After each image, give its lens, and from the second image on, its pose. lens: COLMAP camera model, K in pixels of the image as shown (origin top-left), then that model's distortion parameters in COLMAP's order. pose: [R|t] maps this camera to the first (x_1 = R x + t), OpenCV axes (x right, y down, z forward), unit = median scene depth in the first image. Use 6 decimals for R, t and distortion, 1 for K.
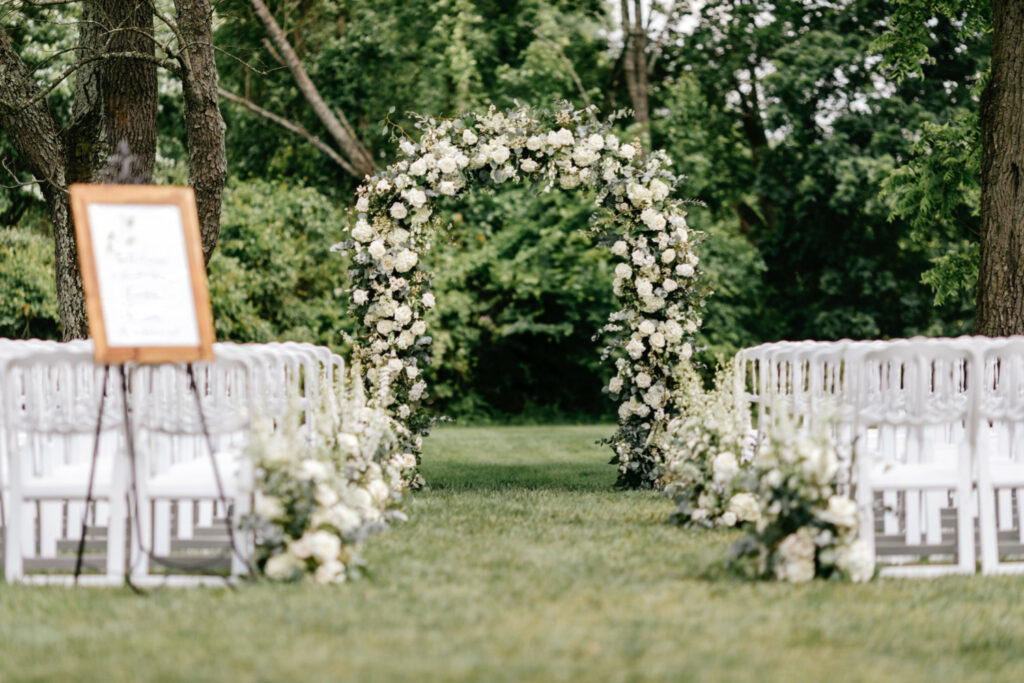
lens RADIAL K [[5084.3, 0, 511.9], [0, 5084.3, 342.0], [0, 0, 1]] dist [-0.004989, 0.000000]
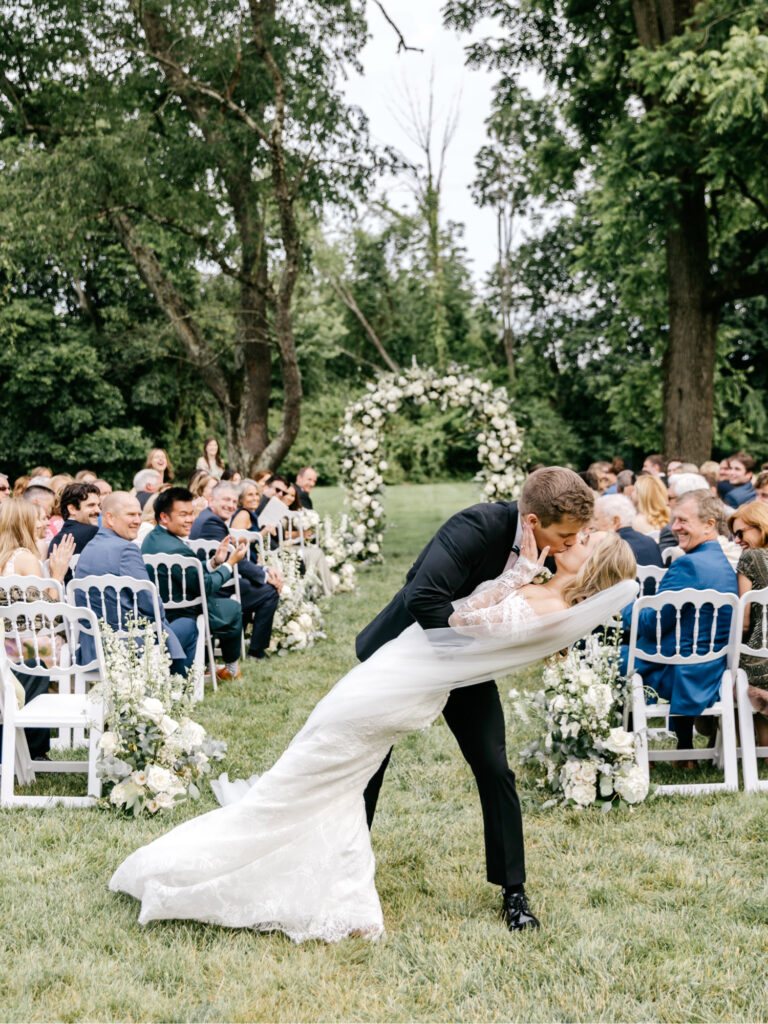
lens RADIAL K [[1931.1, 0, 382.3], [0, 1931.1, 512.0], [0, 0, 1]] dist [0.092960, 0.000000]
pose [[0.999078, -0.009311, -0.041902, 0.014124], [0.010675, 0.999416, 0.032462, -0.014491], [0.041575, -0.032879, 0.998594, 0.262561]]
